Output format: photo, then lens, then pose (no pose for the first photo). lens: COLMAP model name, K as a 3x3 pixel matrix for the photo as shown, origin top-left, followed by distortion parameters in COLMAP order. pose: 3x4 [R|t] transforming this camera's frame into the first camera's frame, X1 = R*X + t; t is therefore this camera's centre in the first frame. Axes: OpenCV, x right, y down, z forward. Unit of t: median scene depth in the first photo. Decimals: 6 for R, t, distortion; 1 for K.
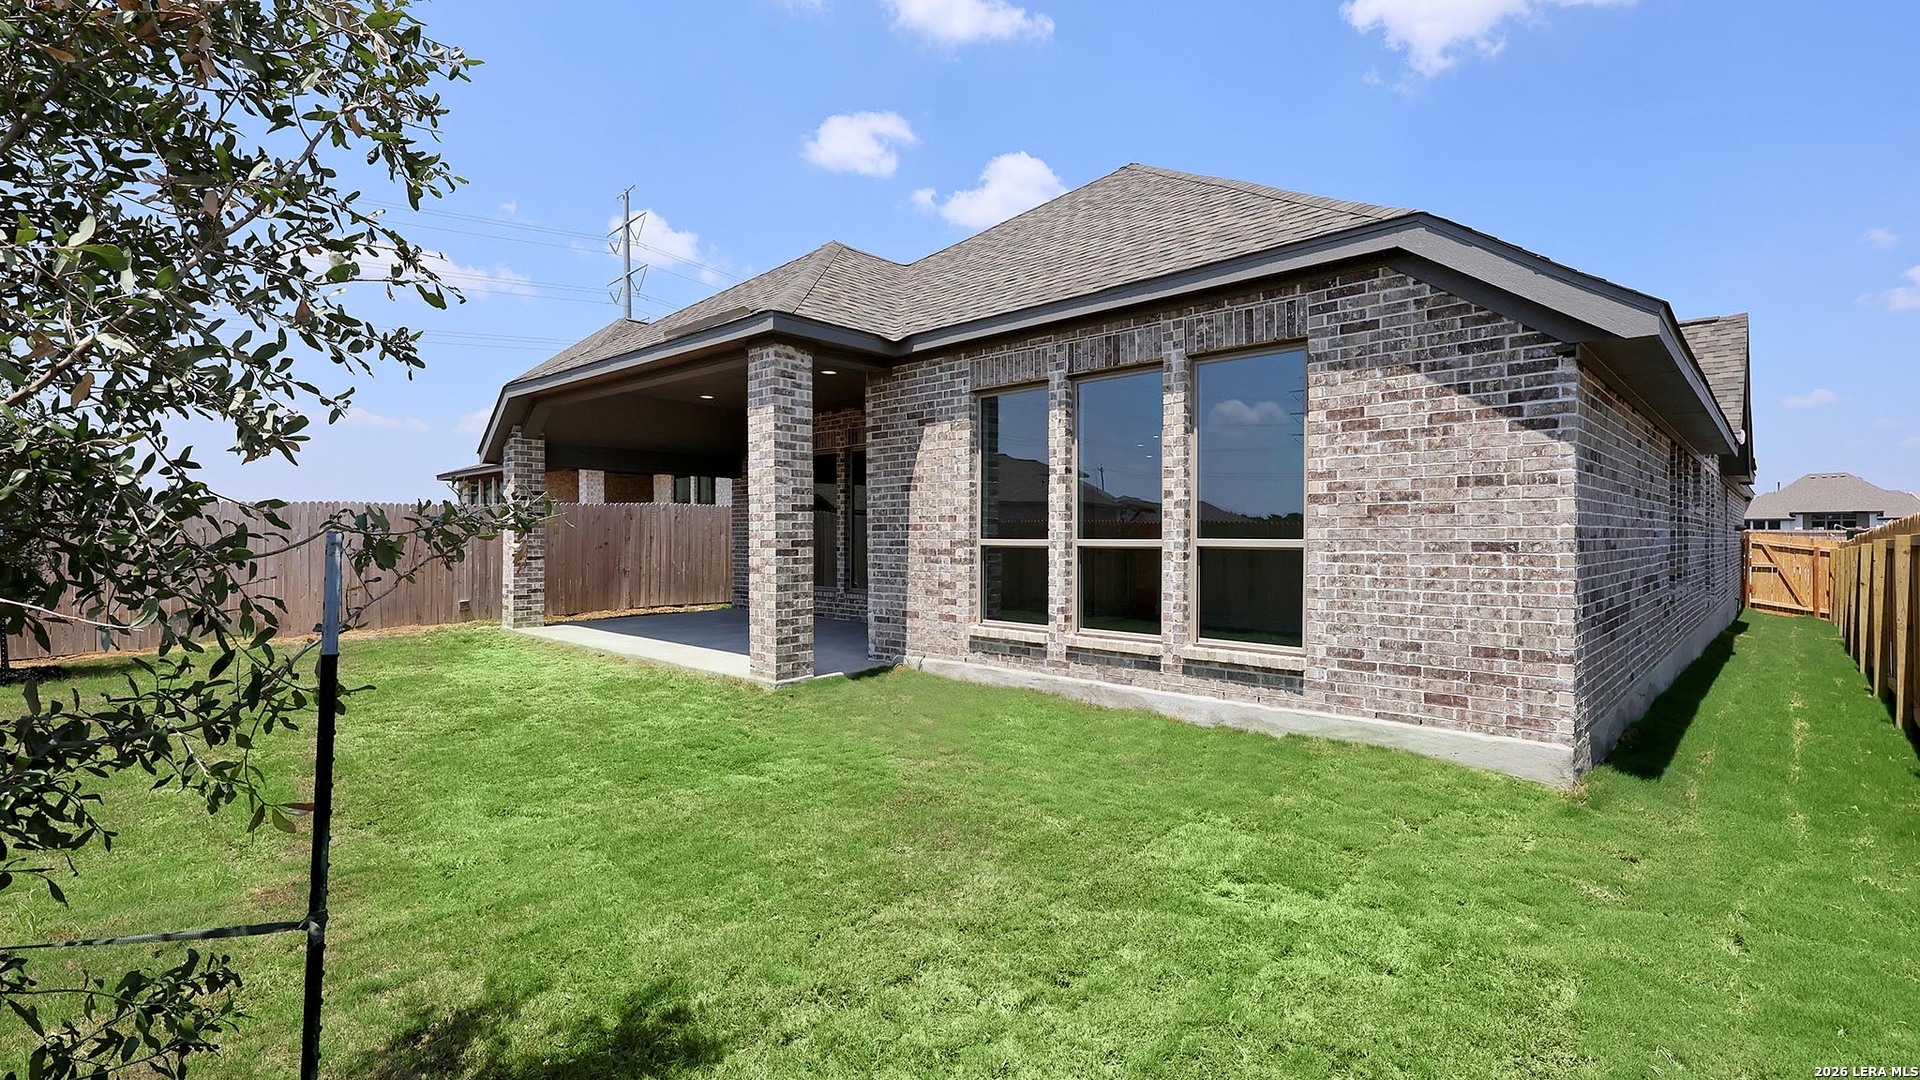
lens RADIAL K [[868.0, 0, 960.0], [0, 868.0, 540.0], [0, 0, 1]] dist [-0.000591, 0.000288]
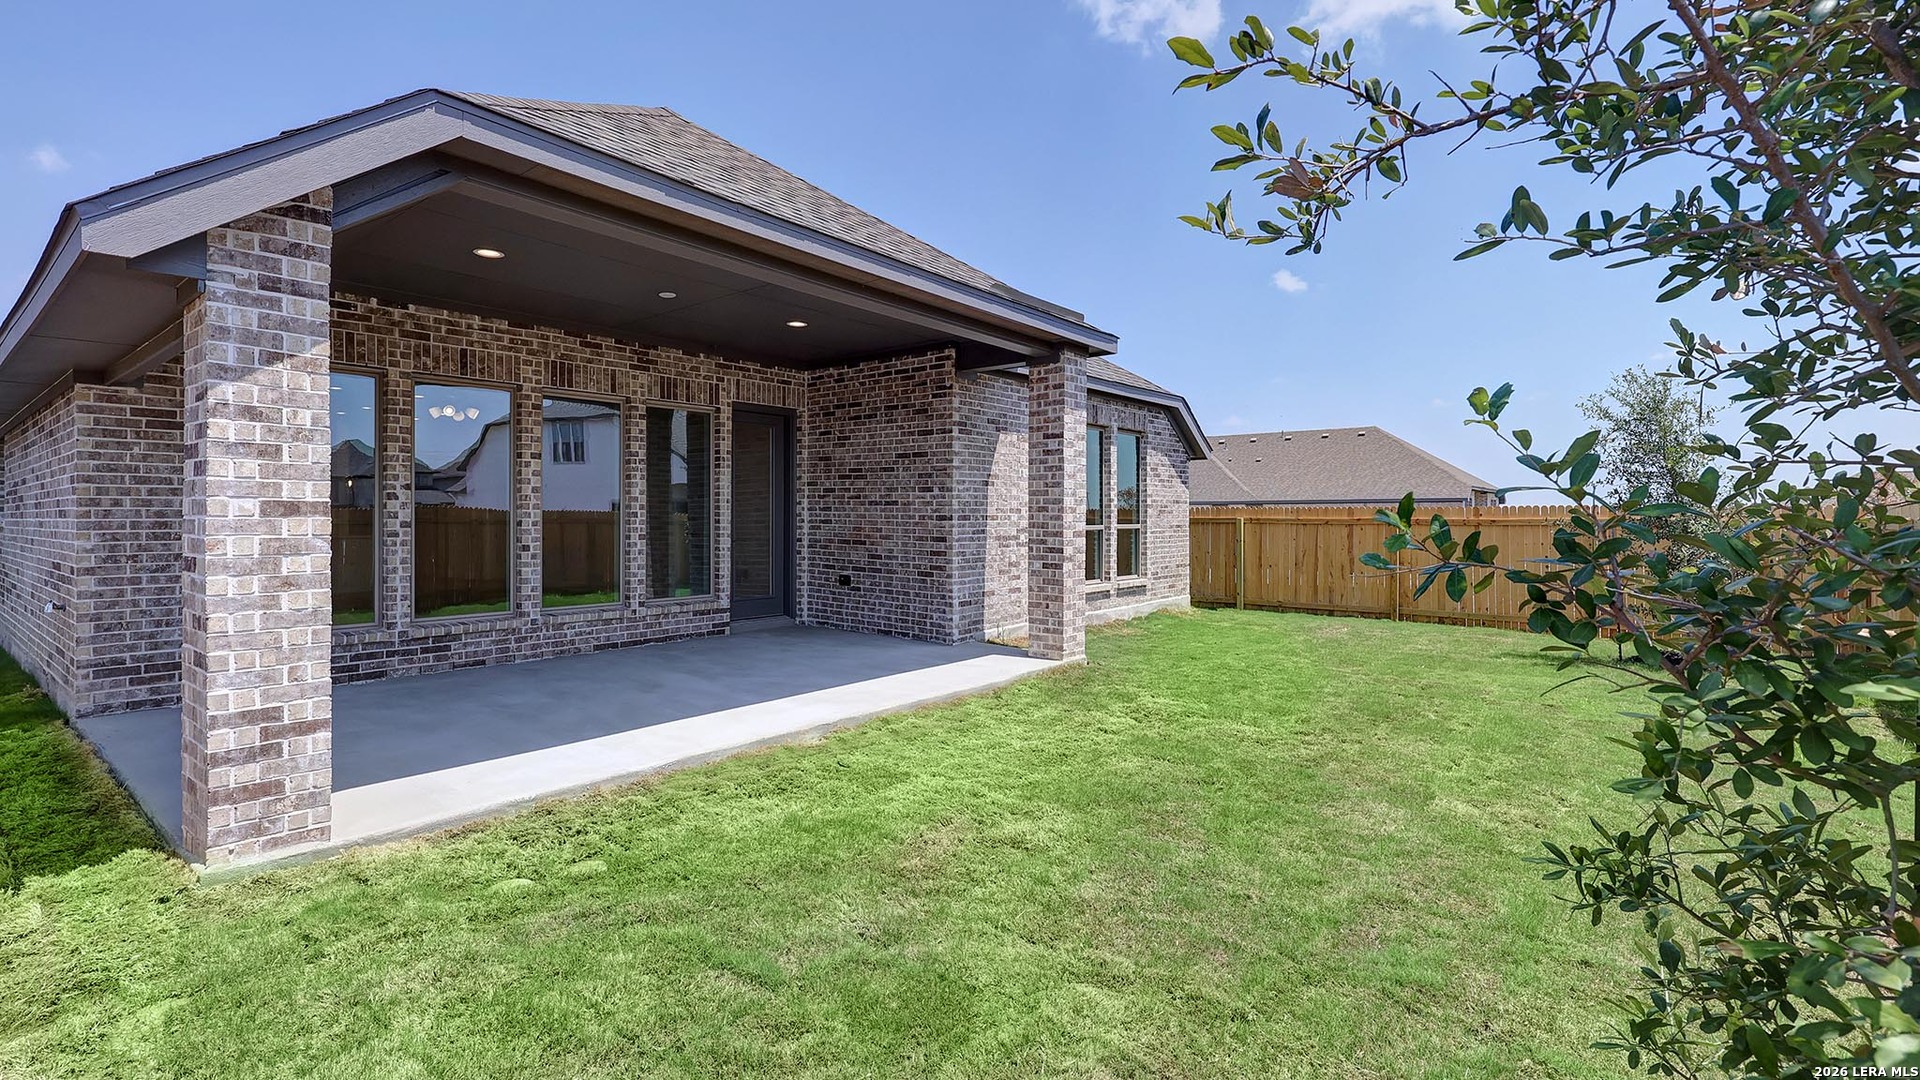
lens RADIAL K [[869.1, 0, 956.3], [0, 869.1, 516.0], [0, 0, 1]] dist [0.000488, 0.000372]
pose [[-0.084869, -0.002620, 0.996389, -1.213908], [0.002822, 0.999992, 0.002870, -0.020595], [-0.996388, 0.003055, -0.084861, 1.154441]]
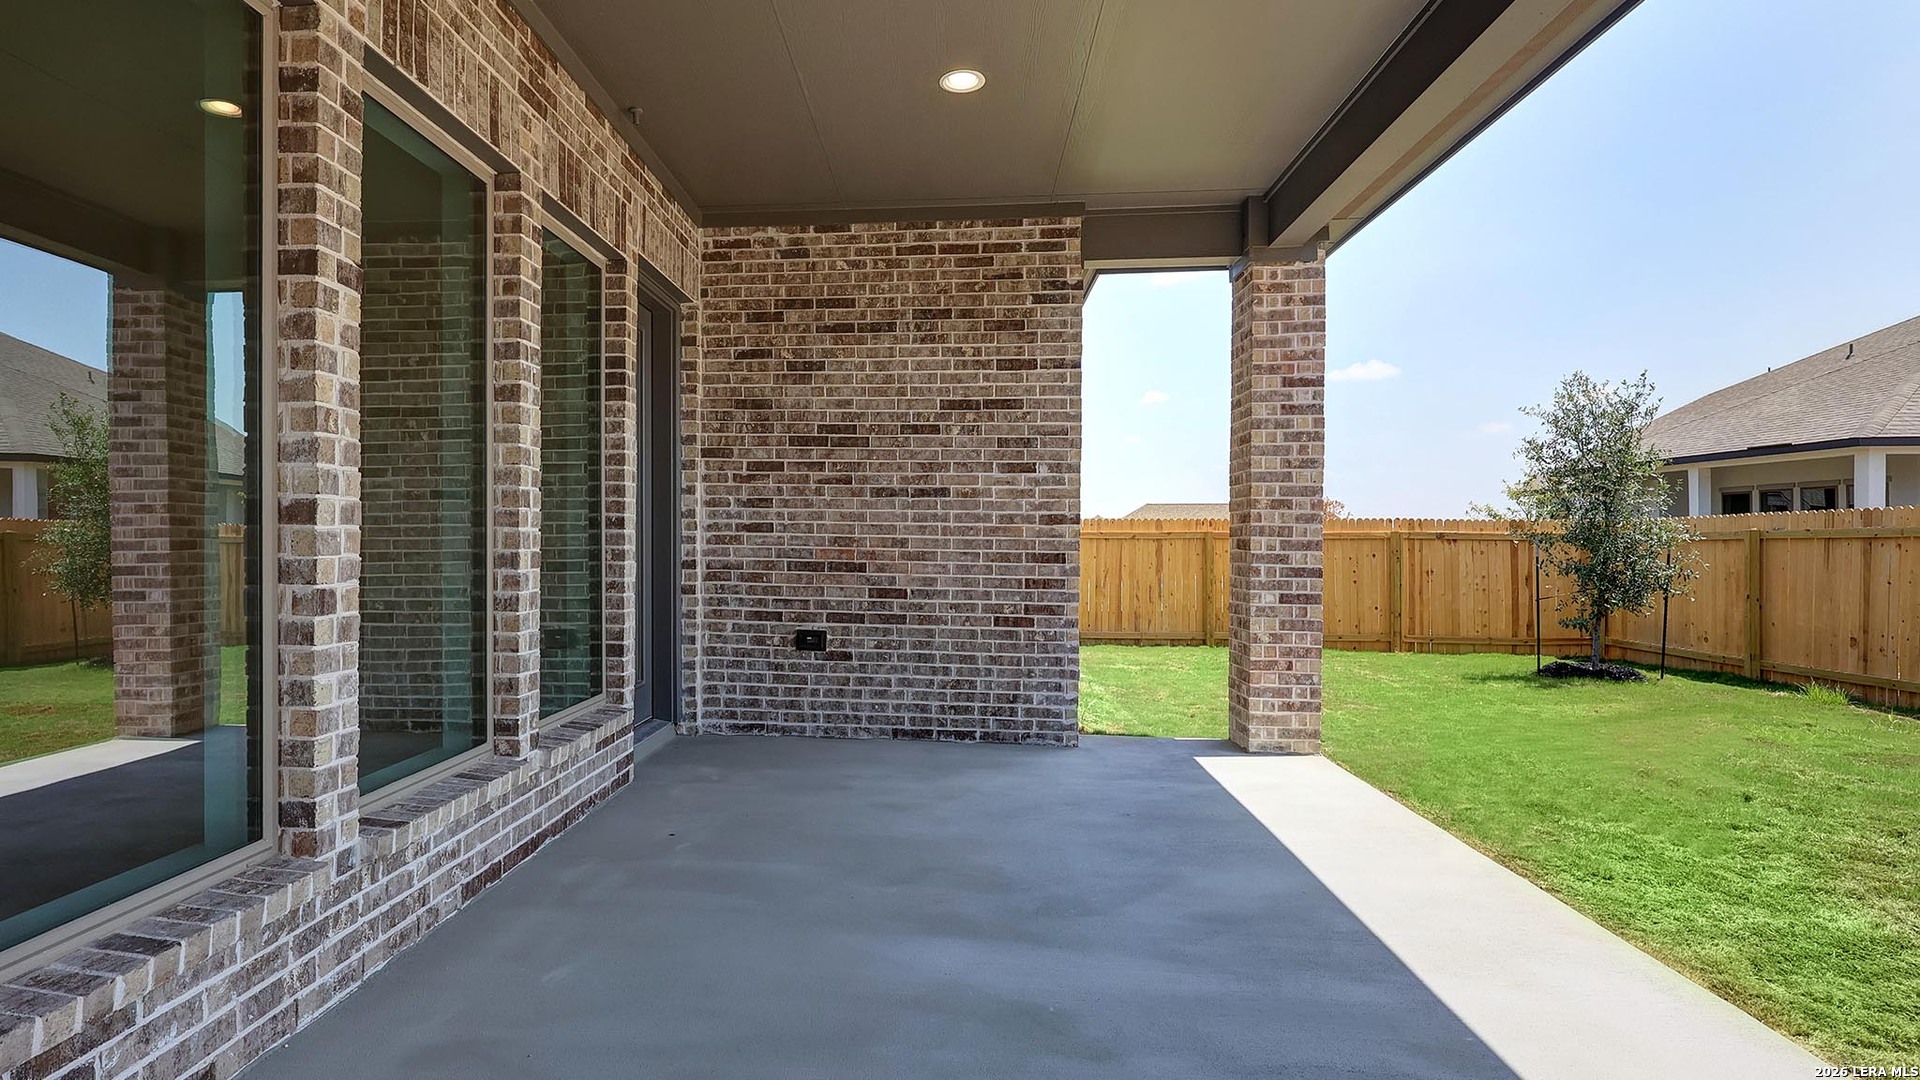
lens RADIAL K [[938.5, 0, 884.2], [0, 938.5, 538.6], [0, 0, 1]] dist [-0.000277, -0.000036]
pose [[-0.626432, -0.002426, 0.779472, -0.547638], [0.000517, 0.999994, 0.003528, -0.003785], [-0.779476, 0.002613, -0.626427, 1.593194]]
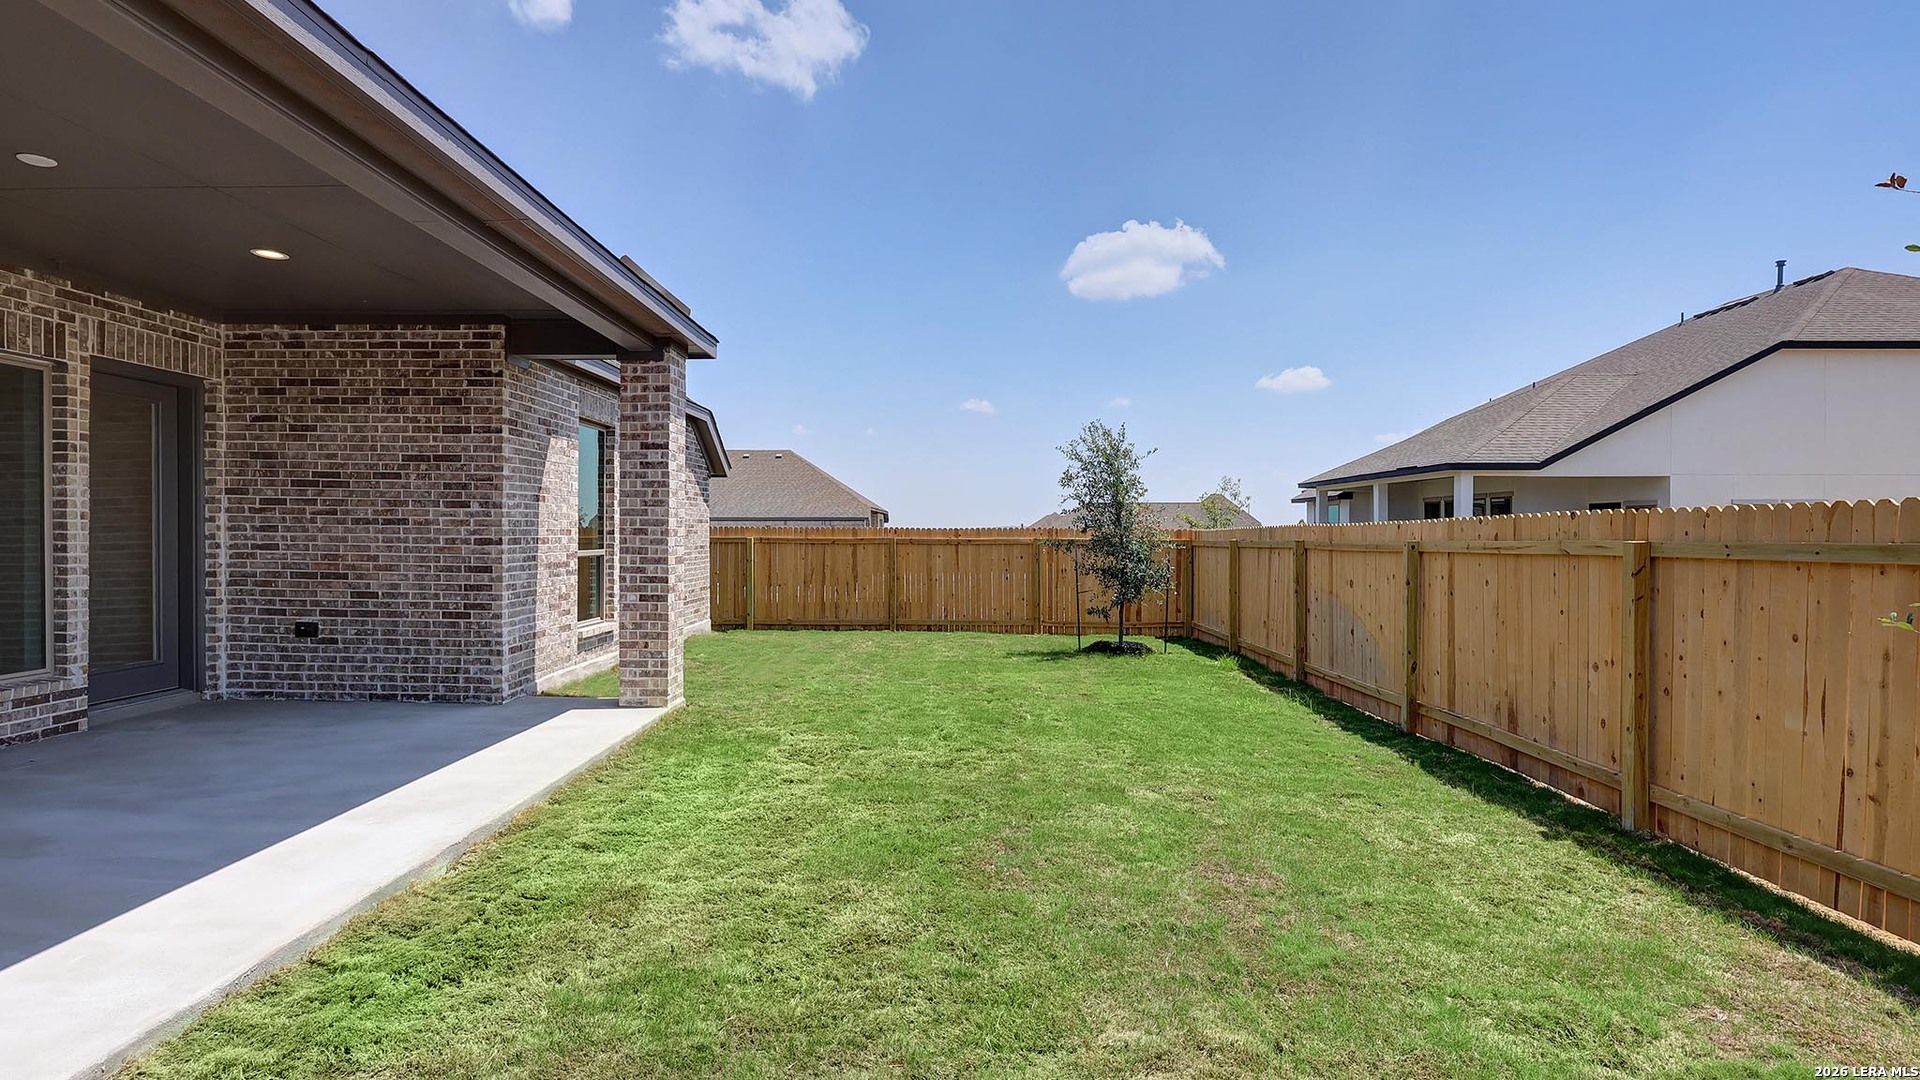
lens RADIAL K [[868.0, 0, 960.0], [0, 868.0, 540.0], [0, 0, 1]] dist [-0.000591, 0.000288]
pose [[-0.691338, -0.010879, 0.722449, -1.051922], [-0.002117, 0.999913, 0.013032, -0.028886], [-0.722528, 0.007480, -0.691301, 1.333290]]
